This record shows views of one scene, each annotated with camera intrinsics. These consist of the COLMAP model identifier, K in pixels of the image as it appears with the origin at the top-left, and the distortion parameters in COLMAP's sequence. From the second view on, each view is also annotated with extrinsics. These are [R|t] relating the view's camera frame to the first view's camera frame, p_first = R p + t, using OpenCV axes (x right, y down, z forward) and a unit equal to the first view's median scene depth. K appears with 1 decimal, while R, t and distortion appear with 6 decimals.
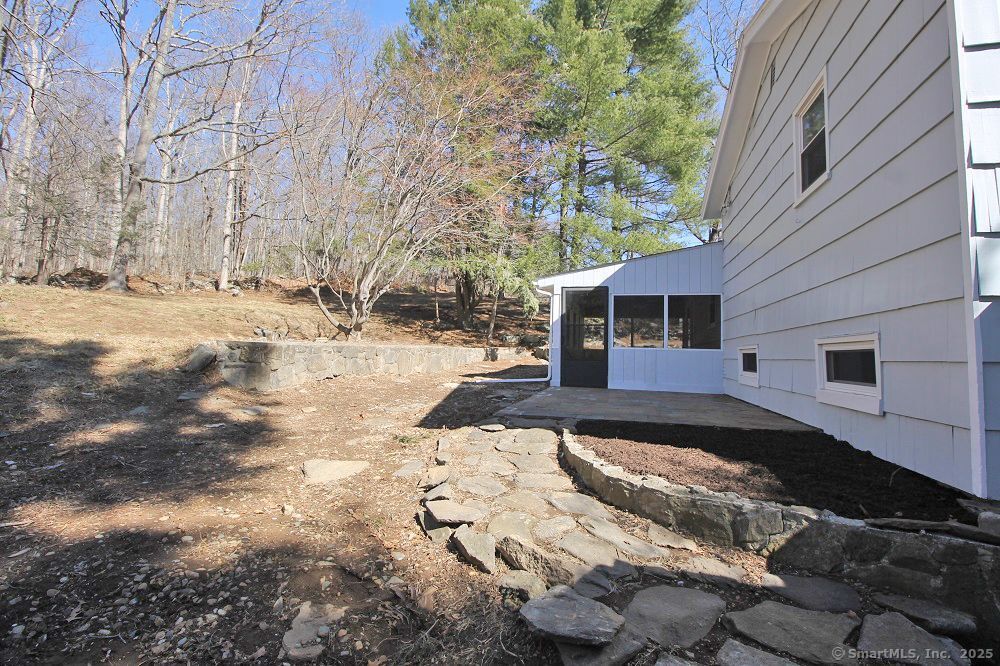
lens RADIAL K [[486.2, 0, 492.1], [0, 486.2, 332.3], [0, 0, 1]] dist [-0.008200, -0.008229]
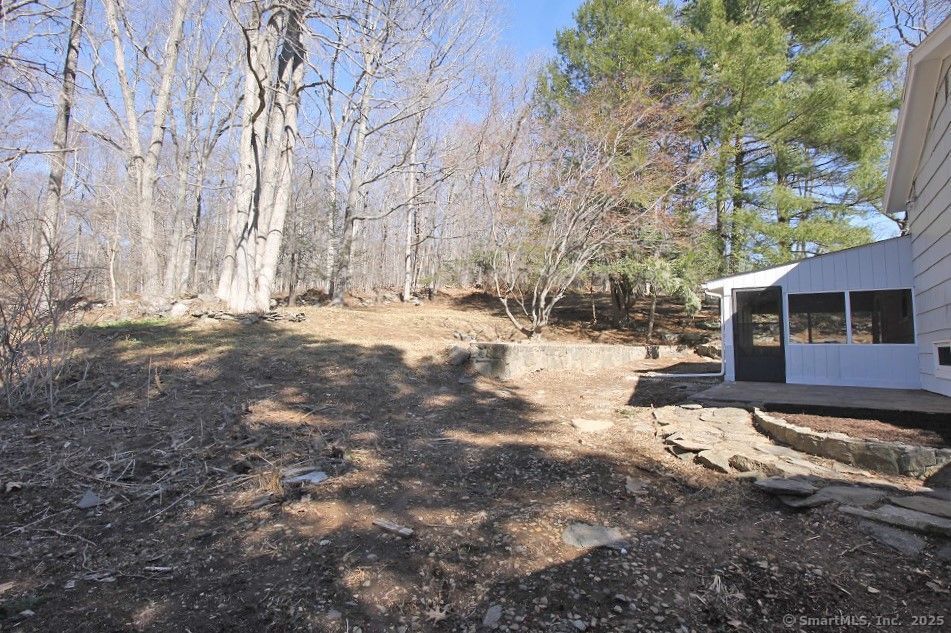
lens RADIAL K [[462.4, 0, 478.9], [0, 462.4, 311.4], [0, 0, 1]] dist [-0.008200, -0.008229]
pose [[0.941981, -0.037806, -0.333531, -0.035597], [0.022646, 0.998531, -0.049226, -0.003665], [0.334902, 0.038817, 0.941453, -0.116398]]
